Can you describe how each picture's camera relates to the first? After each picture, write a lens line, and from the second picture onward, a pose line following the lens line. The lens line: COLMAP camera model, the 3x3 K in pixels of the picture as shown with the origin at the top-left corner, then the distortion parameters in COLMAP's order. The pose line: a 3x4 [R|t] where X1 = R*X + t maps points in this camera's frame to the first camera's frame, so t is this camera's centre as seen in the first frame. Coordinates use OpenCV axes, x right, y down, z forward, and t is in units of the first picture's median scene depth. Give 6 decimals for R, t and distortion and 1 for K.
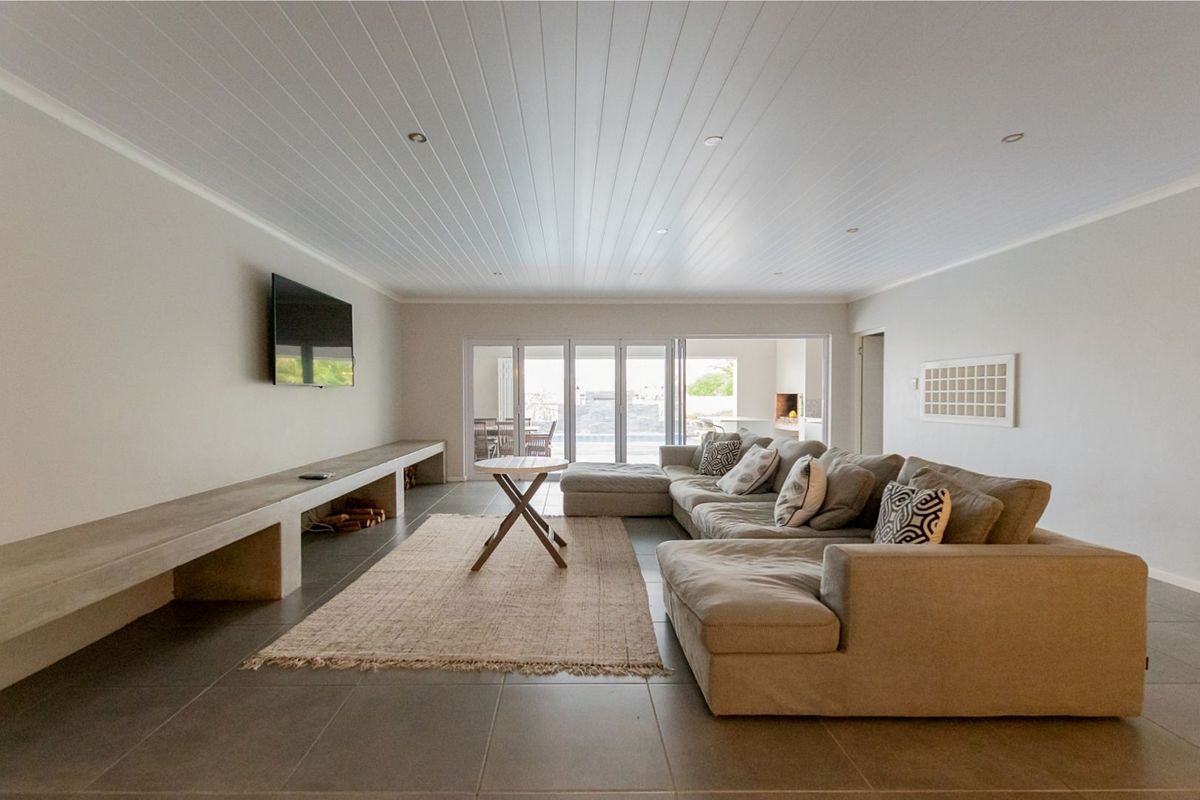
lens RADIAL K [[535.9, 0, 593.3], [0, 535.9, 405.3], [0, 0, 1]] dist [0.031451, -0.000046]
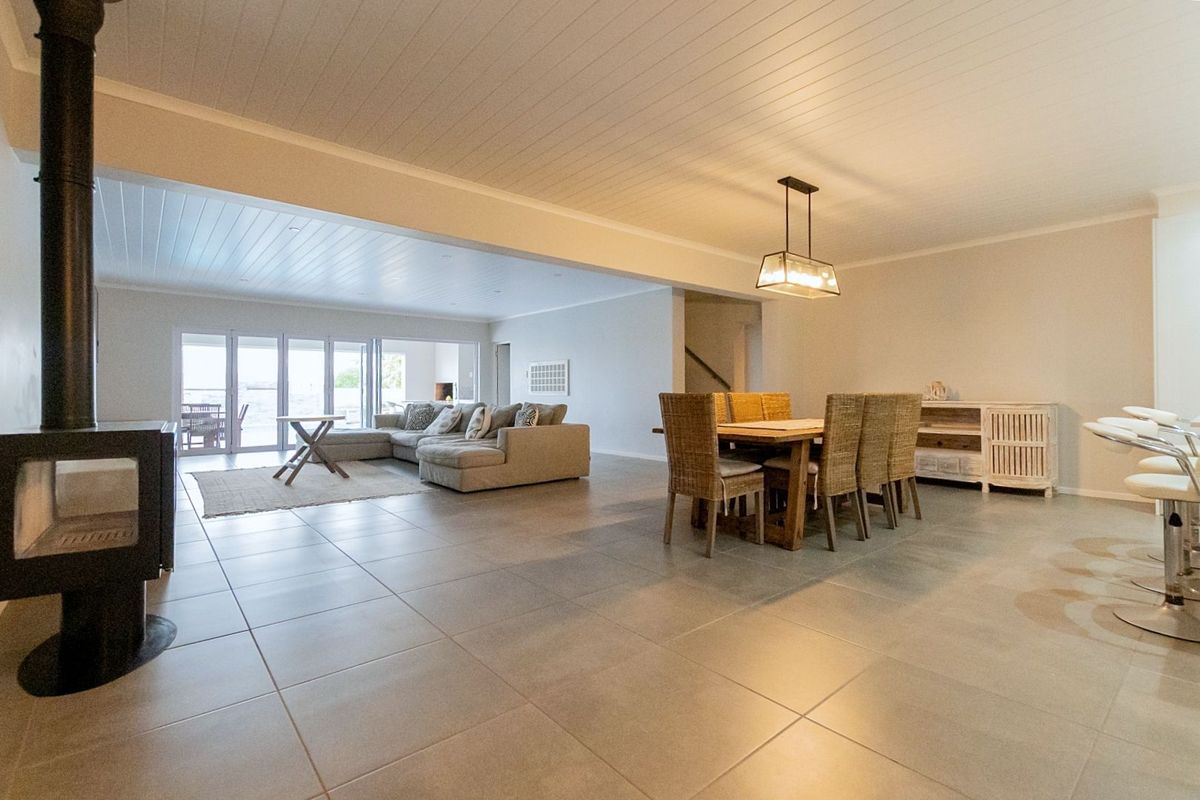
lens RADIAL K [[535.9, 0, 593.3], [0, 535.9, 405.3], [0, 0, 1]] dist [0.031451, -0.000046]
pose [[0.789301, -0.015237, 0.613817, -0.335959], [0.011601, 0.999884, 0.009902, 0.050381], [-0.613896, -0.000695, 0.789386, -0.559873]]
